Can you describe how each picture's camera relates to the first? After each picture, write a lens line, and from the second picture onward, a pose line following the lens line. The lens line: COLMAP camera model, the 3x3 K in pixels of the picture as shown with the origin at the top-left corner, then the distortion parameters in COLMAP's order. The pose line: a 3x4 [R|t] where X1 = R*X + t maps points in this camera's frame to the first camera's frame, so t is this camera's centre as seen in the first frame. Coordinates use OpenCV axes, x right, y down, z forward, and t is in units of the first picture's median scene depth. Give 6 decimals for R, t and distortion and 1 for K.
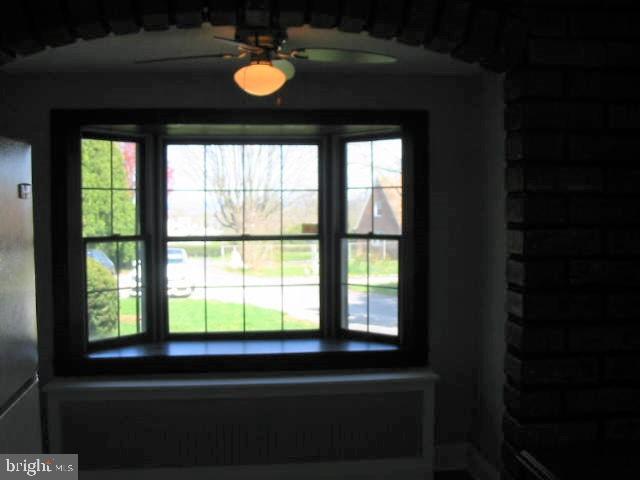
lens RADIAL K [[743.8, 0, 320.0], [0, 743.8, 240.0], [0, 0, 1]] dist [-0.139308, 0.014612]
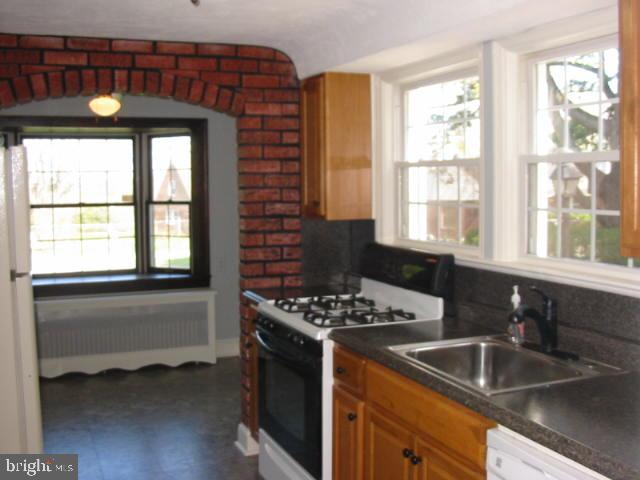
lens RADIAL K [[743.8, 0, 320.0], [0, 743.8, 240.0], [0, 0, 1]] dist [-0.139308, 0.014612]
pose [[0.962183, -0.020675, 0.271619, -0.045479], [0.013619, 0.999520, 0.027834, 0.032297], [-0.272064, -0.023082, 0.962002, -0.495014]]
